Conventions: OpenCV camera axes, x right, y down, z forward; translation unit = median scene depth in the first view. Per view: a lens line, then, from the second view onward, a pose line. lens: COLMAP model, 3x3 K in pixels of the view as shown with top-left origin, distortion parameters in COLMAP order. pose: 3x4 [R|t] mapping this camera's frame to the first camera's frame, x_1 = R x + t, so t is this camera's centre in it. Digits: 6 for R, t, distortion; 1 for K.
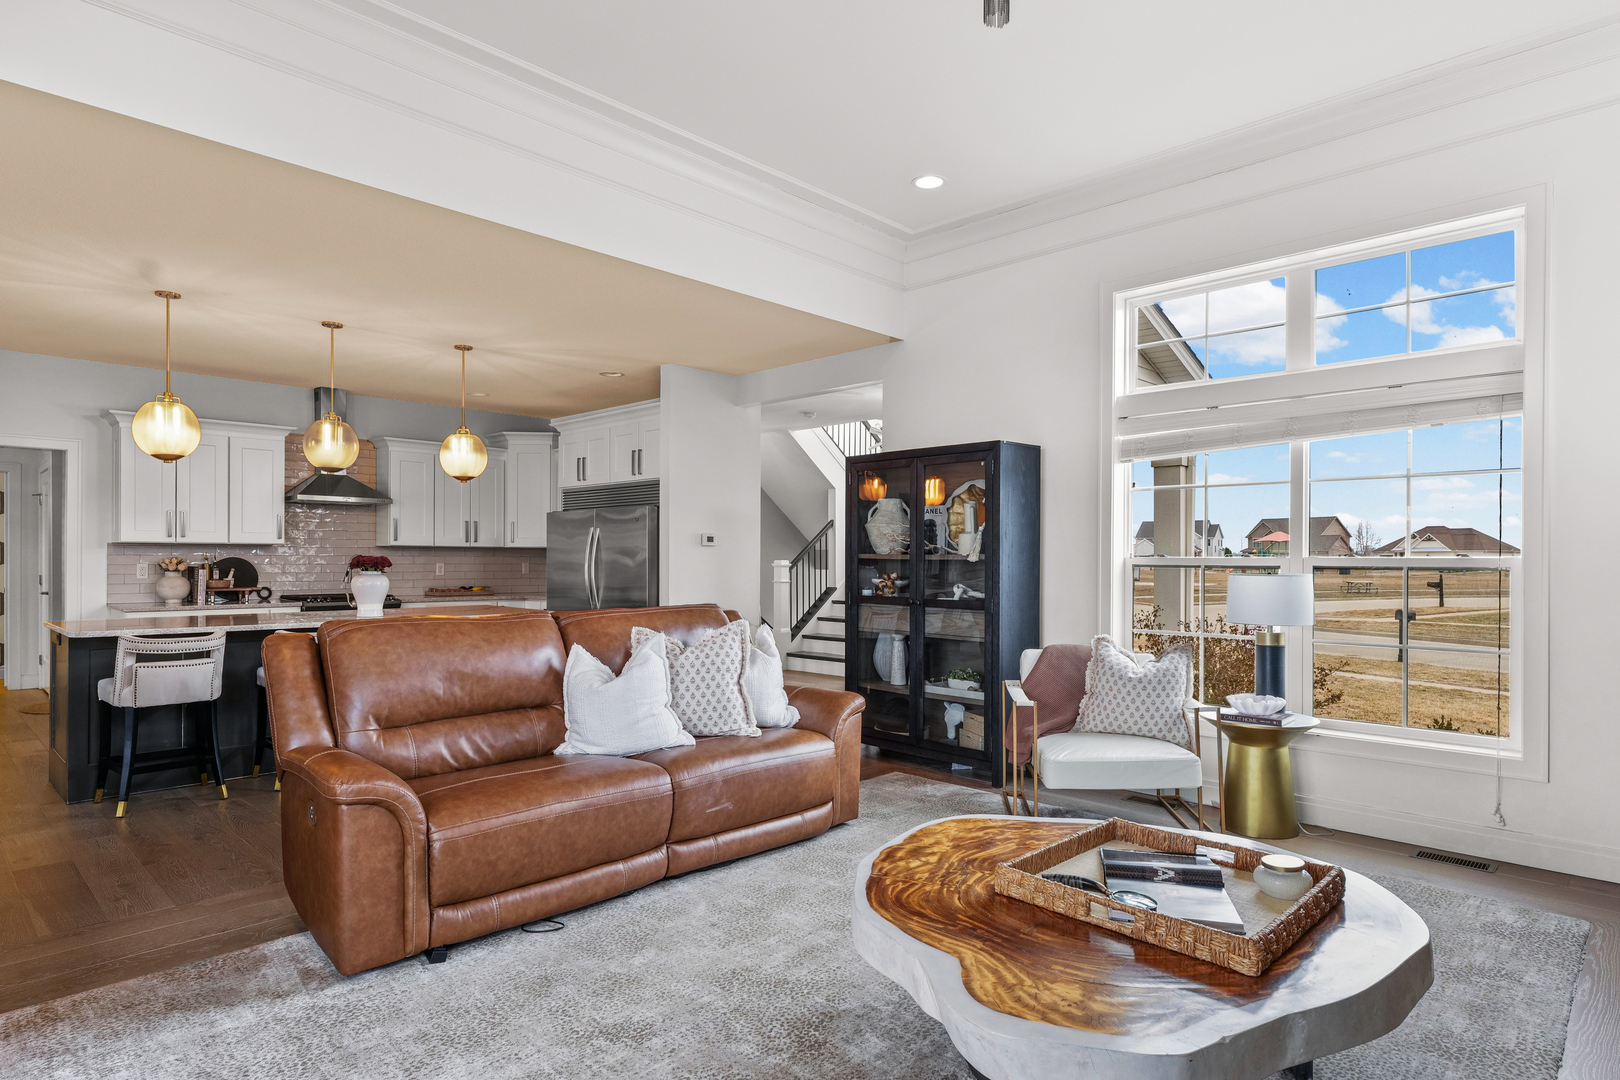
lens RADIAL K [[894.9, 0, 804.1], [0, 894.9, 553.9], [0, 0, 1]] dist [-0.000148, -0.000048]
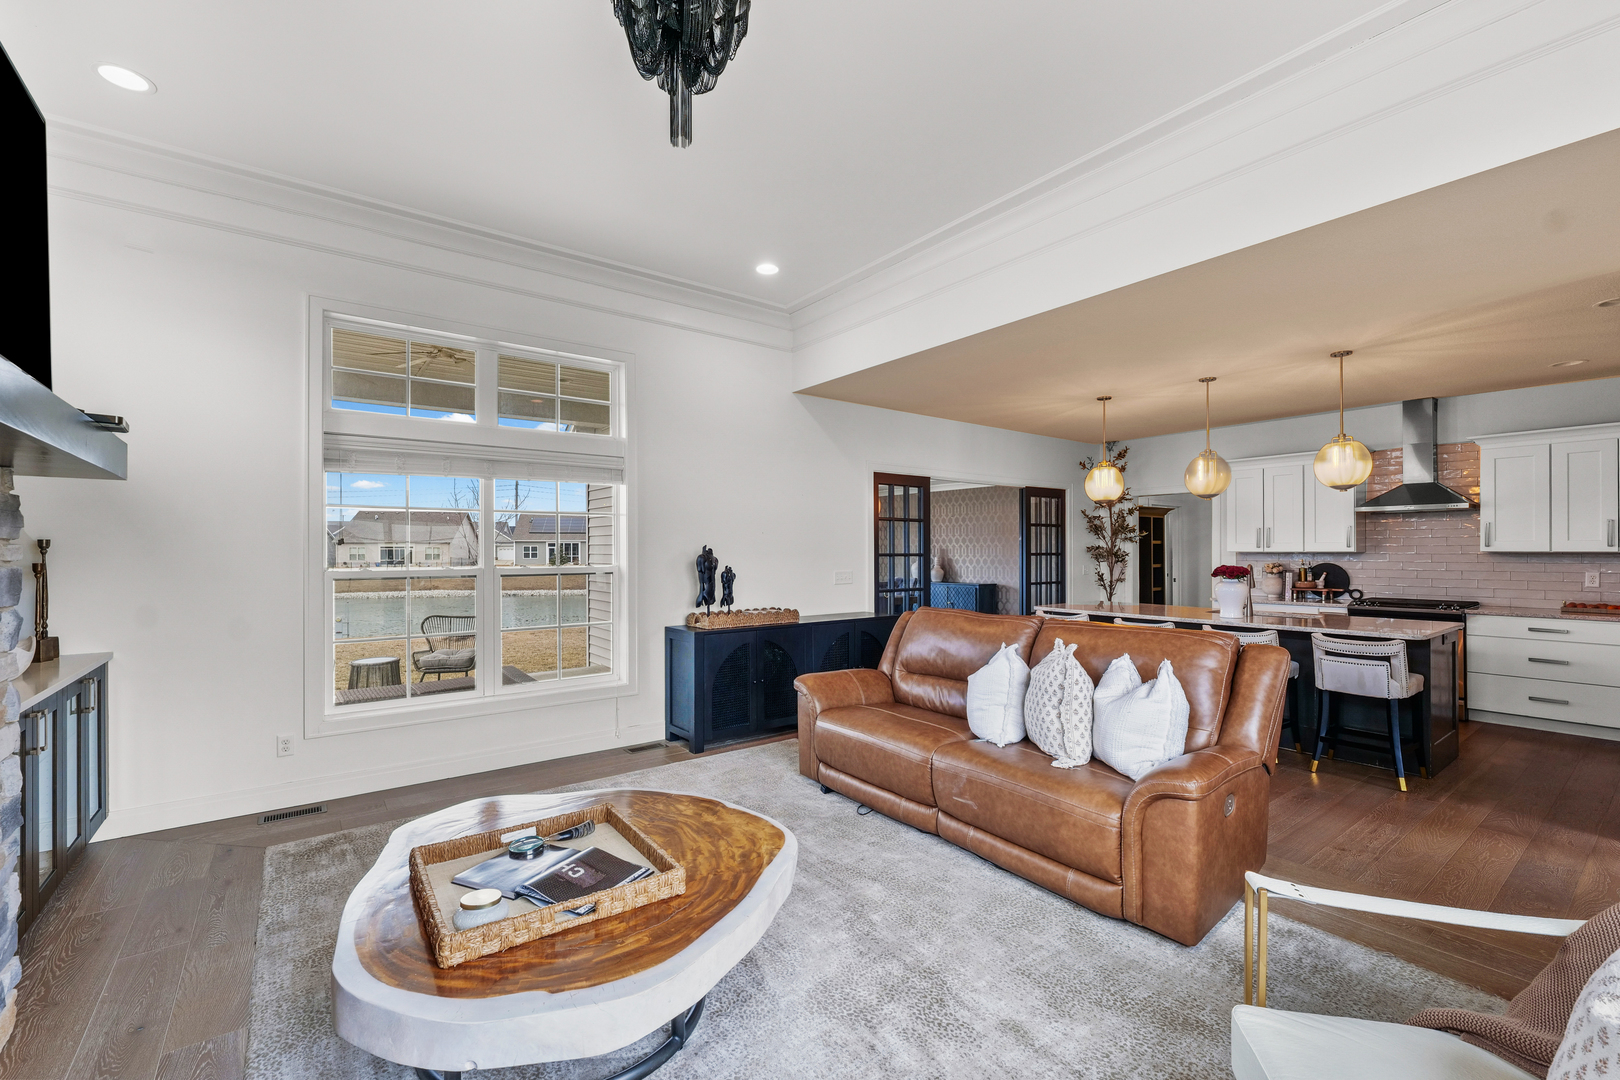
lens RADIAL K [[684.3, 0, 798.0], [0, 684.3, 546.5], [0, 0, 1]] dist [-0.022940, -0.000059]
pose [[-0.163101, -0.009379, -0.986565, 0.441889], [0.005286, 0.999932, -0.010380, -0.015159], [0.986595, -0.006907, -0.163040, 0.529530]]
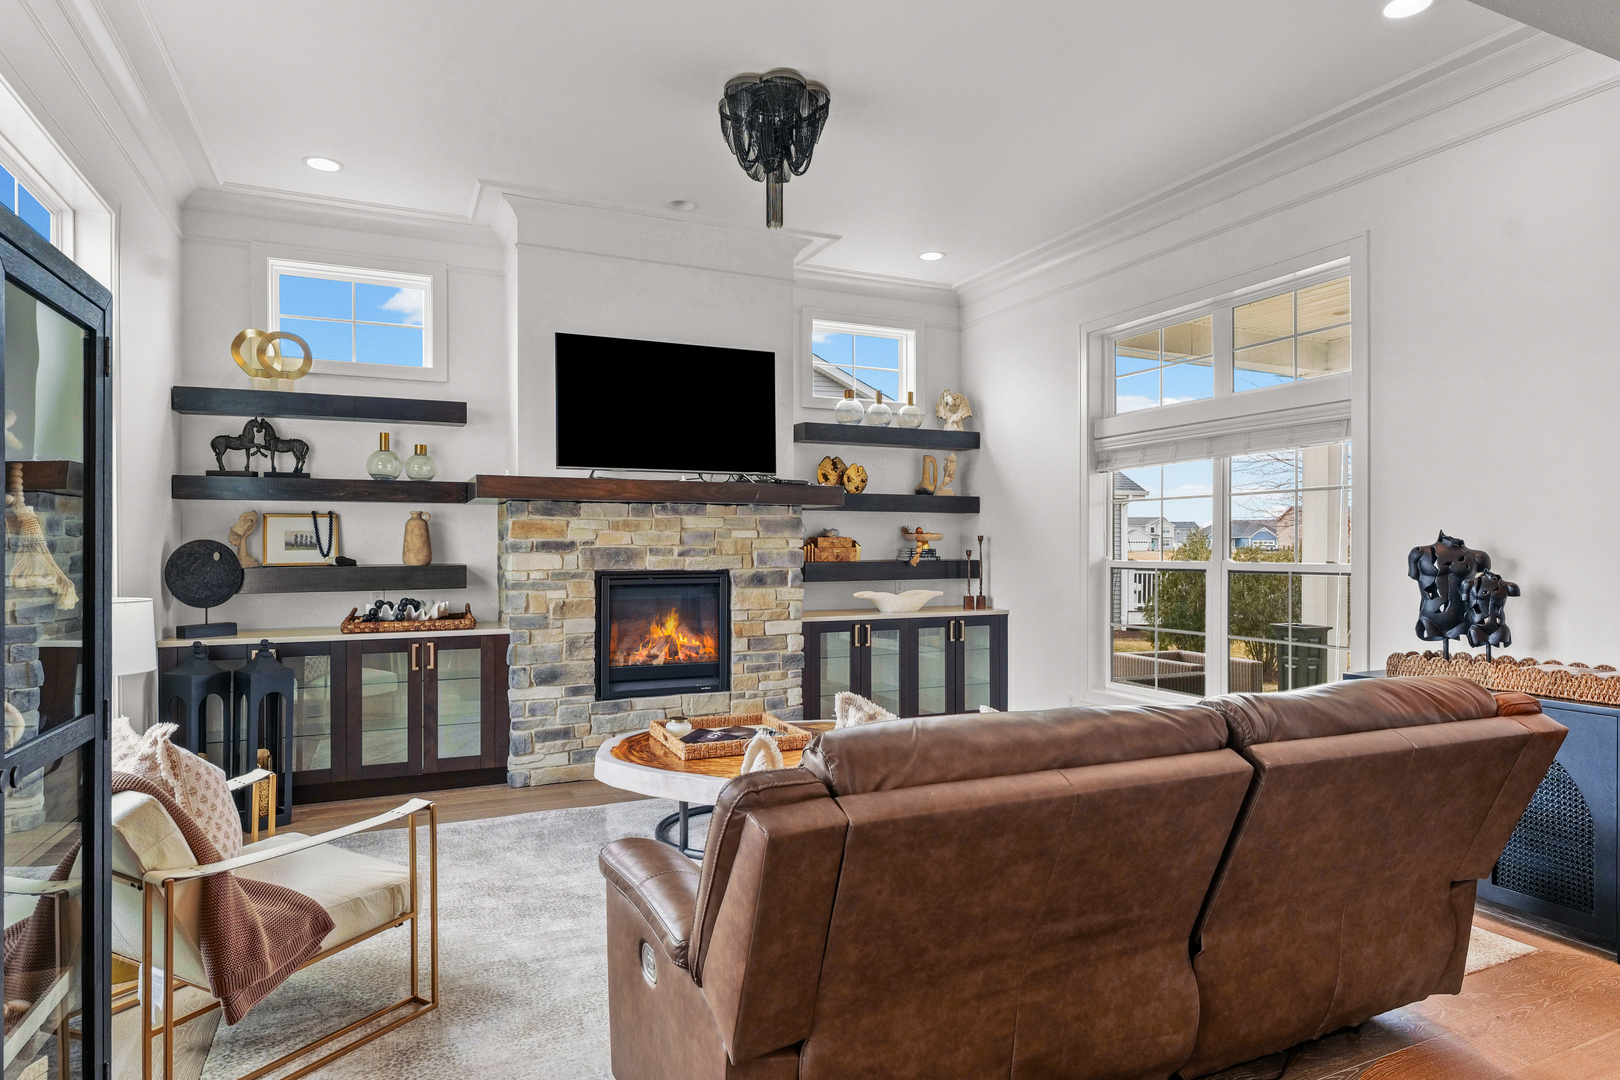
lens RADIAL K [[919.9, 0, 807.6], [0, 919.9, 547.5], [0, 0, 1]] dist [-0.000993, 0.000111]
pose [[-0.931527, -0.003468, 0.363656, -0.171196], [-0.004024, 0.999992, -0.000772, -0.012375], [-0.363650, -0.002183, -0.931533, 0.994923]]
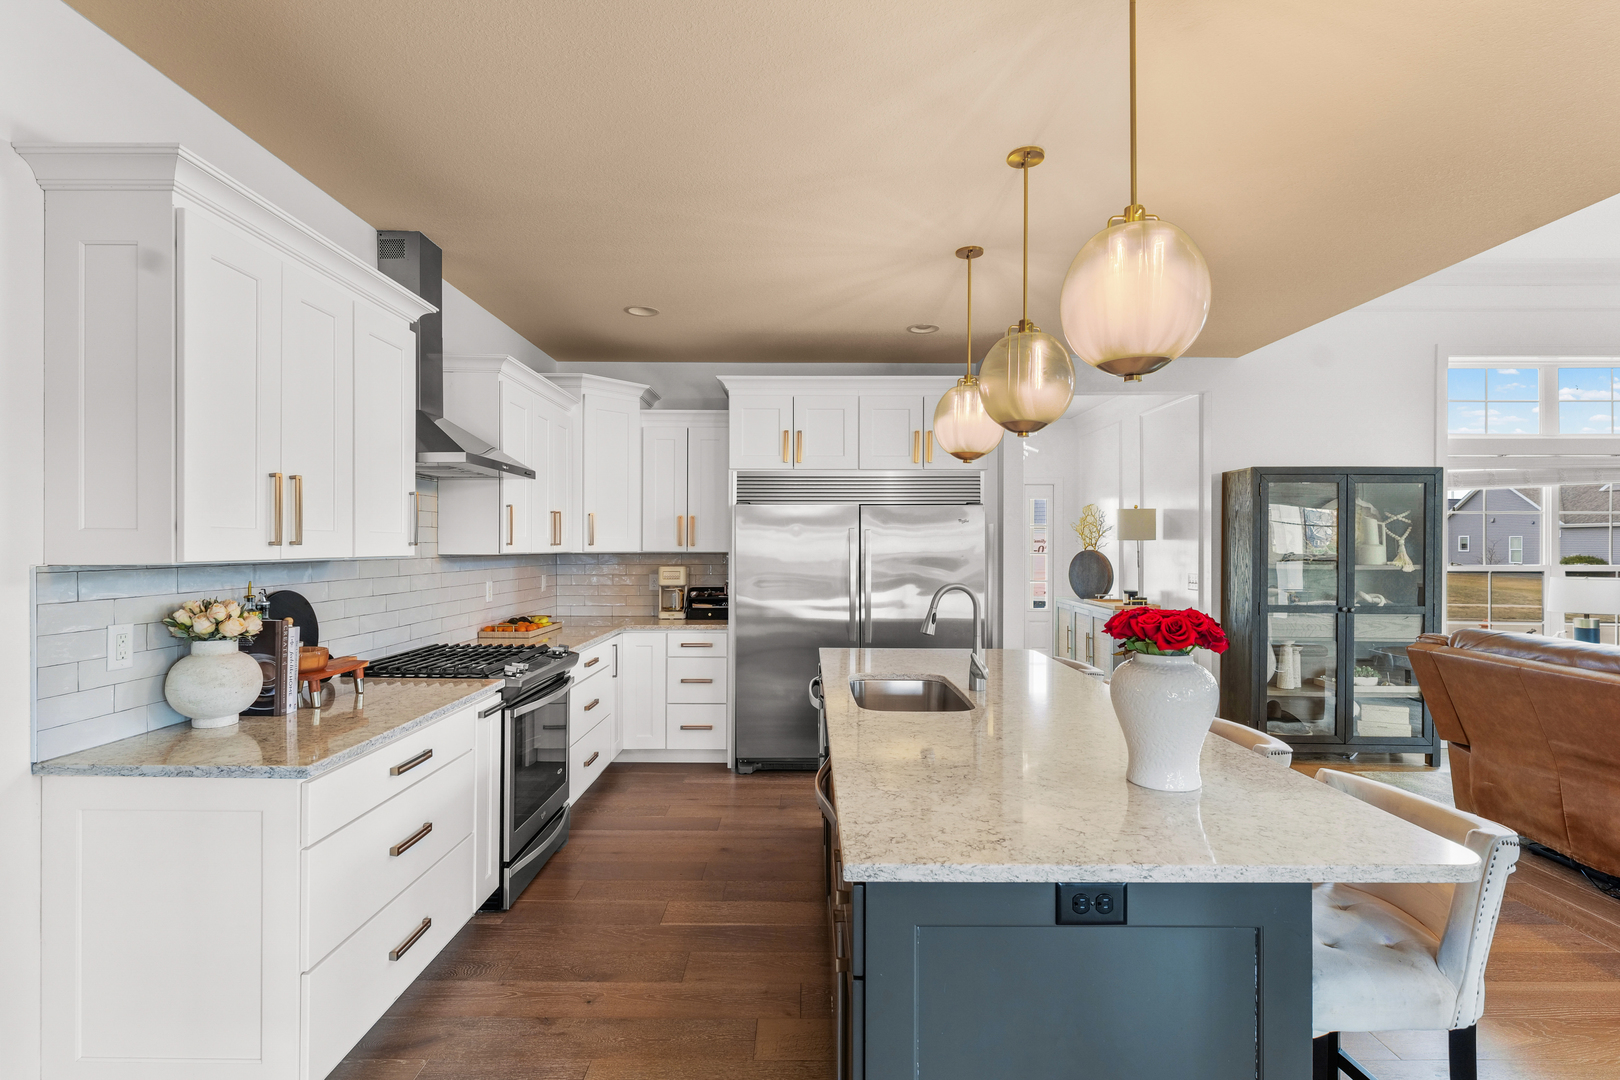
lens RADIAL K [[770.7, 0, 810.0], [0, 770.7, 540.0], [0, 0, 1]] dist [0.003023, 0.000373]
pose [[0.719910, 0.000768, 0.694067, -0.837525], [-0.001283, 0.999999, 0.000224, -0.024162], [-0.694066, -0.001051, 0.719910, 0.668813]]
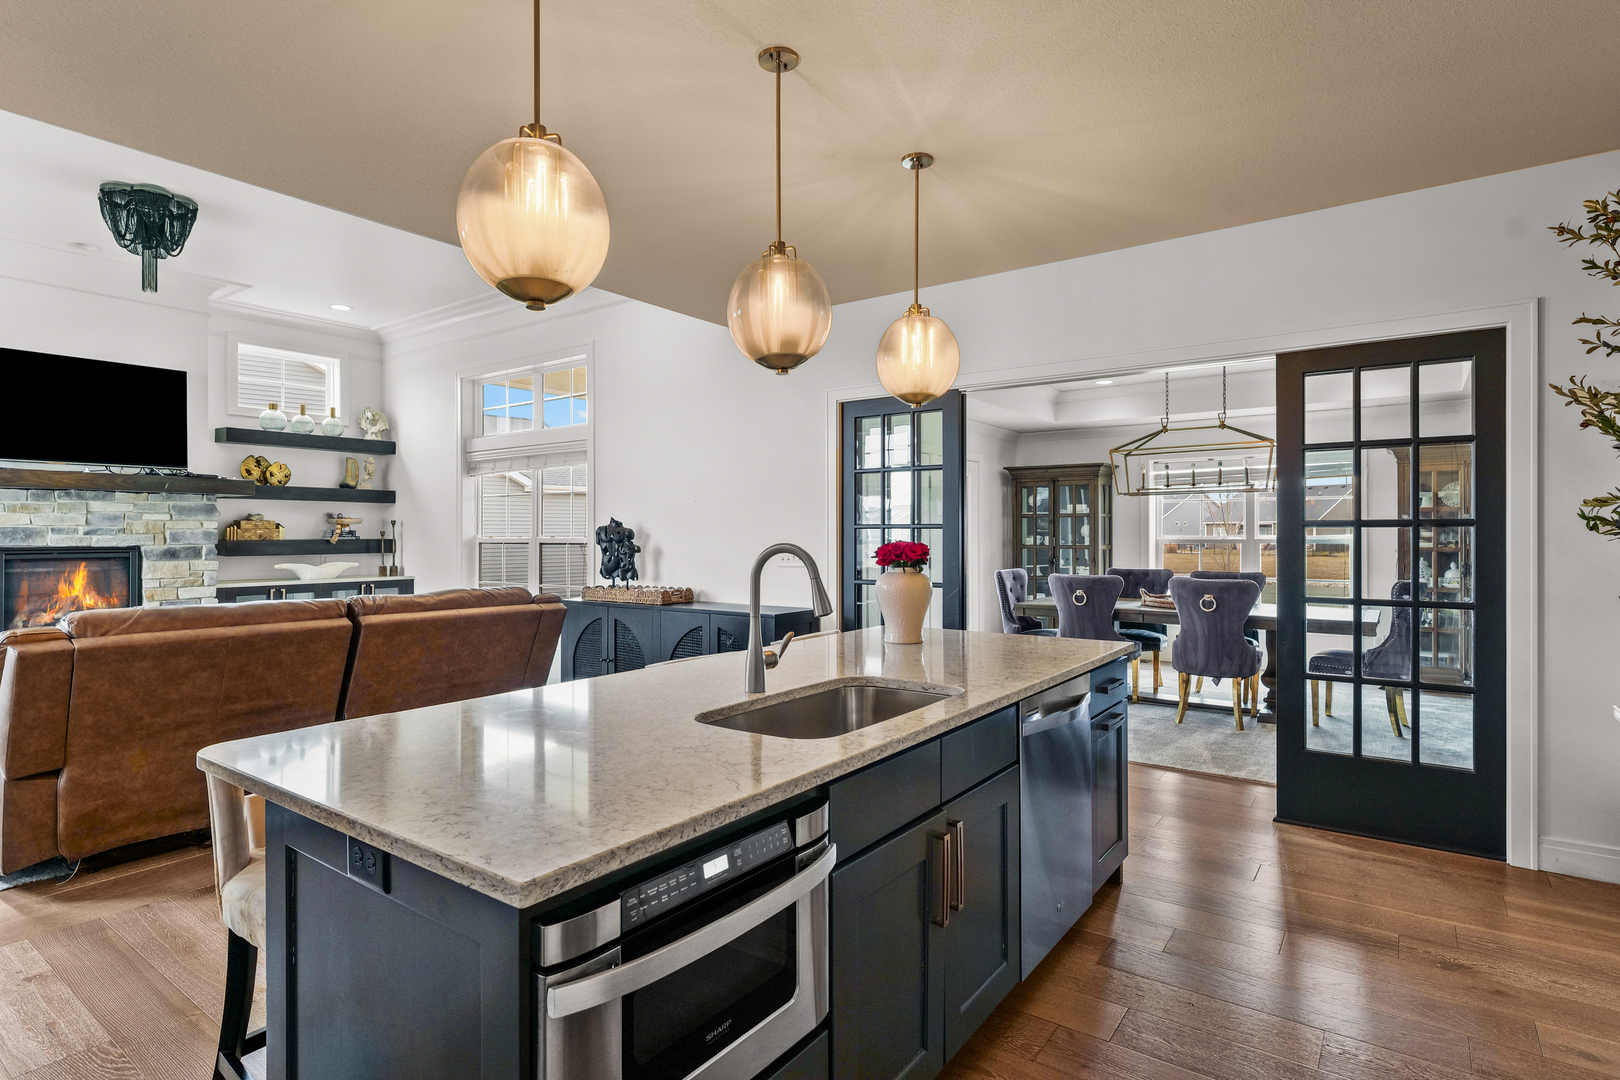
lens RADIAL K [[826.9, 0, 804.7], [0, 826.9, 533.1], [0, 0, 1]] dist [0.000580, 0.000469]
pose [[-0.991346, -0.002265, -0.131256, -0.433227], [-0.001526, 0.999982, -0.005724, -0.001755], [0.131267, -0.005475, -0.991332, 1.271443]]
